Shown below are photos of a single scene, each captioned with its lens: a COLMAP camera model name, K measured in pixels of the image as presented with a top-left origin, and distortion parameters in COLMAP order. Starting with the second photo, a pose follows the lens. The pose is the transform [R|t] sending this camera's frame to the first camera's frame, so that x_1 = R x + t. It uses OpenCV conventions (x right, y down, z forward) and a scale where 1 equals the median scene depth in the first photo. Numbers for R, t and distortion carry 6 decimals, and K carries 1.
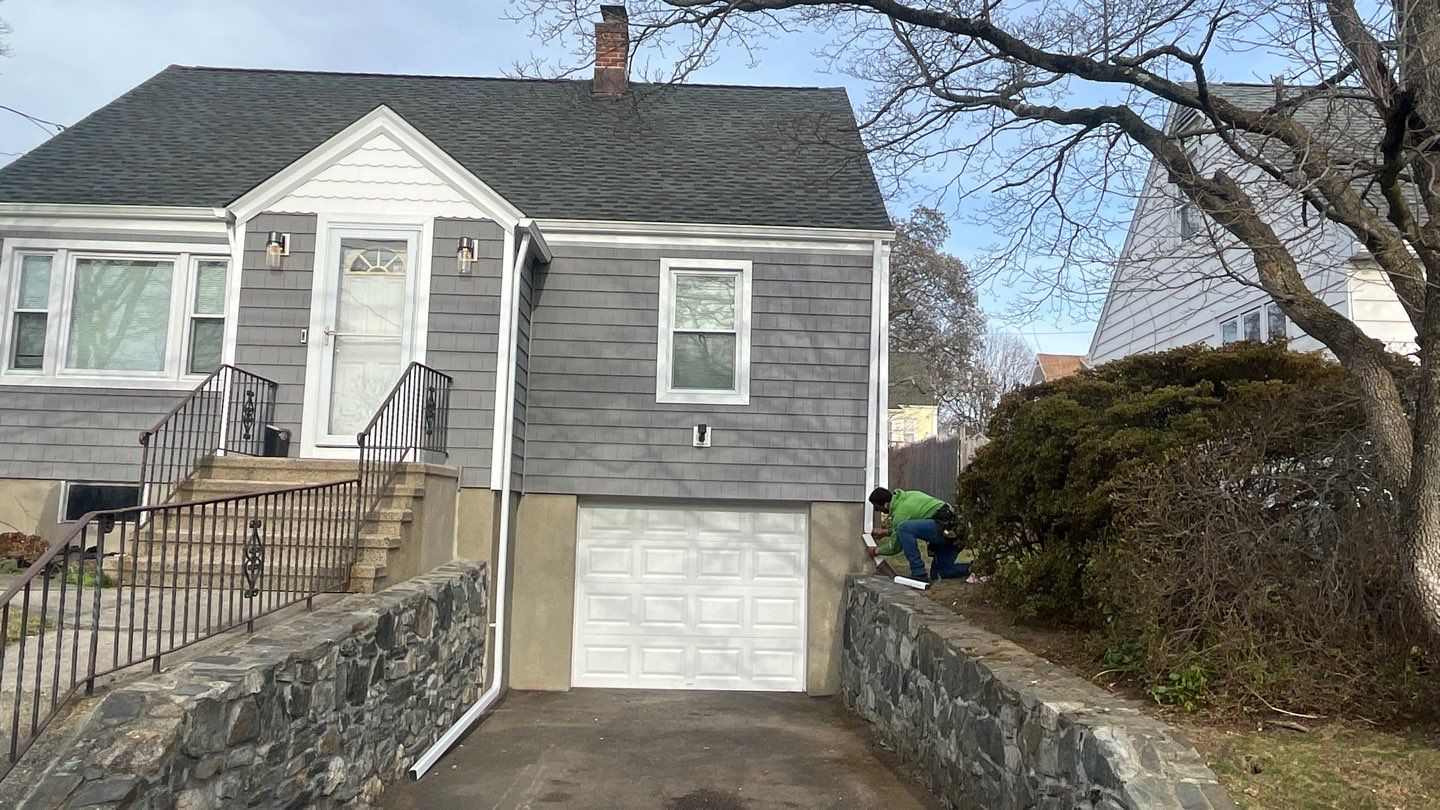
lens RADIAL K [[1050.5, 0, 718.4], [0, 1050.5, 412.4], [0, 0, 1]] dist [-0.002496, -0.002284]
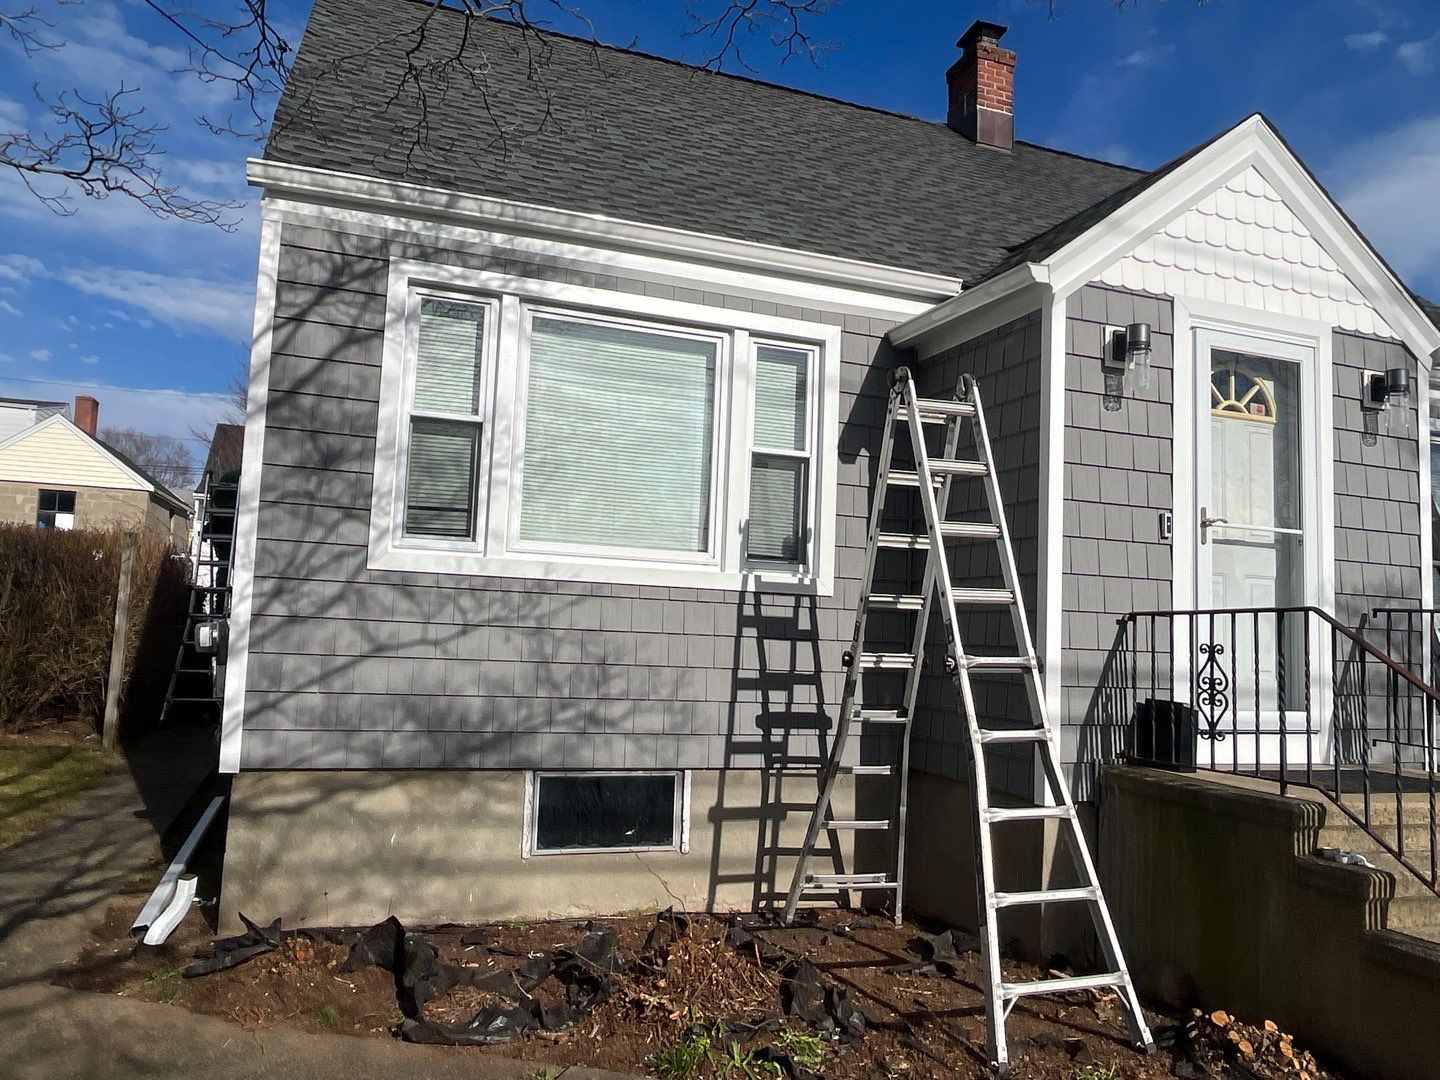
lens RADIAL K [[1047.1, 0, 719.8], [0, 1047.1, 536.4], [0, 0, 1]] dist [0.050755, -0.080311]
pose [[0.943121, 0.042749, 0.329691, -0.699835], [-0.053662, 0.998269, 0.024067, -0.060187], [-0.328092, -0.040390, 0.943782, 0.503793]]
